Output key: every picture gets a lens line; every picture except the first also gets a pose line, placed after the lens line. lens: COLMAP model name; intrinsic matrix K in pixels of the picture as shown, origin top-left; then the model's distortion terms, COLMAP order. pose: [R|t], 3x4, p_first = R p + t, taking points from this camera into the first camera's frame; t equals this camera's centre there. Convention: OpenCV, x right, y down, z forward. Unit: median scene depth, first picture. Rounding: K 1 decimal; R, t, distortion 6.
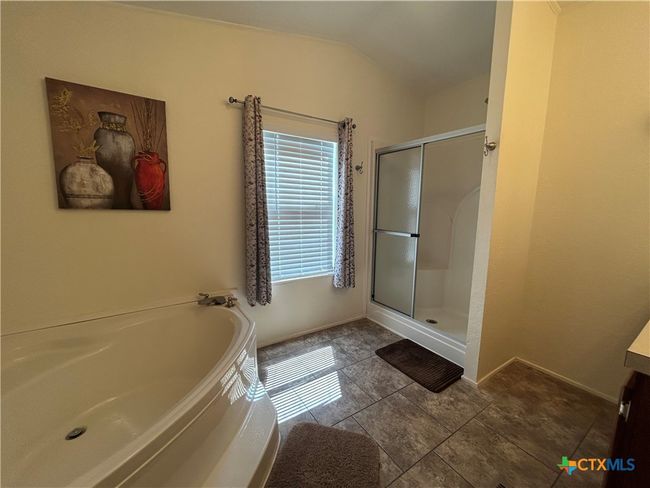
lens RADIAL K [[262.9, 0, 324.1], [0, 262.9, 243.3], [0, 0, 1]] dist [-0.000636, 0.000164]
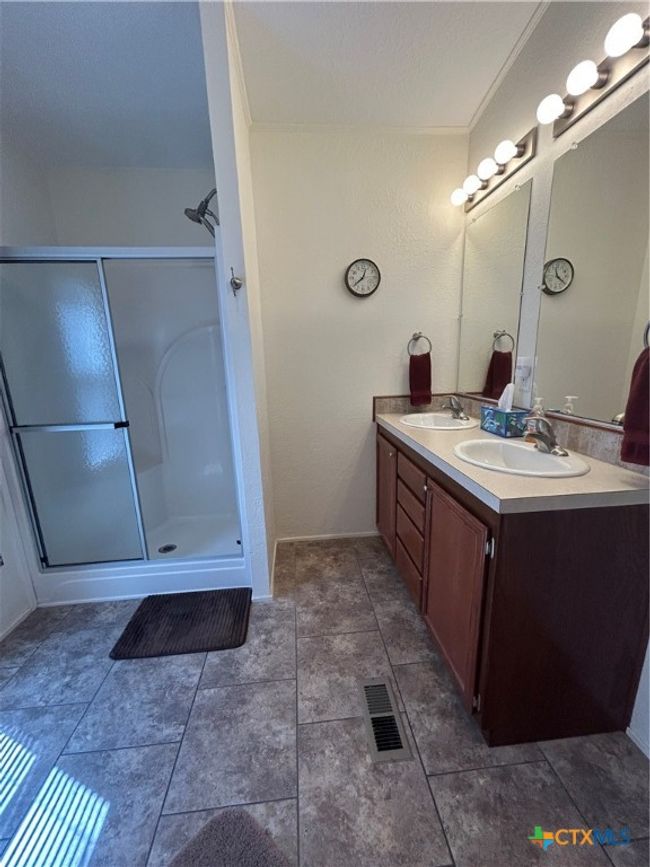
lens RADIAL K [[351.9, 0, 324.4], [0, 351.9, 434.2], [0, 0, 1]] dist [0.002939, 0.000265]
pose [[0.462145, -0.218314, 0.859512, -0.138898], [0.165660, 0.973416, 0.158173, -0.072665], [-0.871194, 0.069287, 0.486025, 0.312717]]
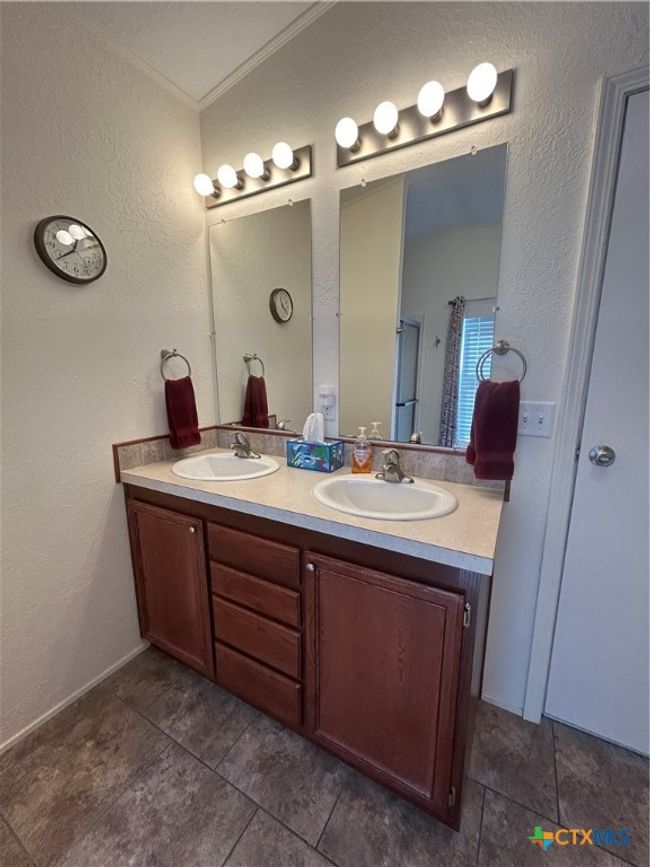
lens RADIAL K [[351.9, 0, 326.0], [0, 351.9, 434.7], [0, 0, 1]] dist [0.002939, 0.000265]
pose [[-0.466750, -0.174122, 0.867079, 0.144340], [0.125153, 0.957556, 0.259661, -0.142684], [-0.875489, 0.229714, -0.425148, 0.674513]]
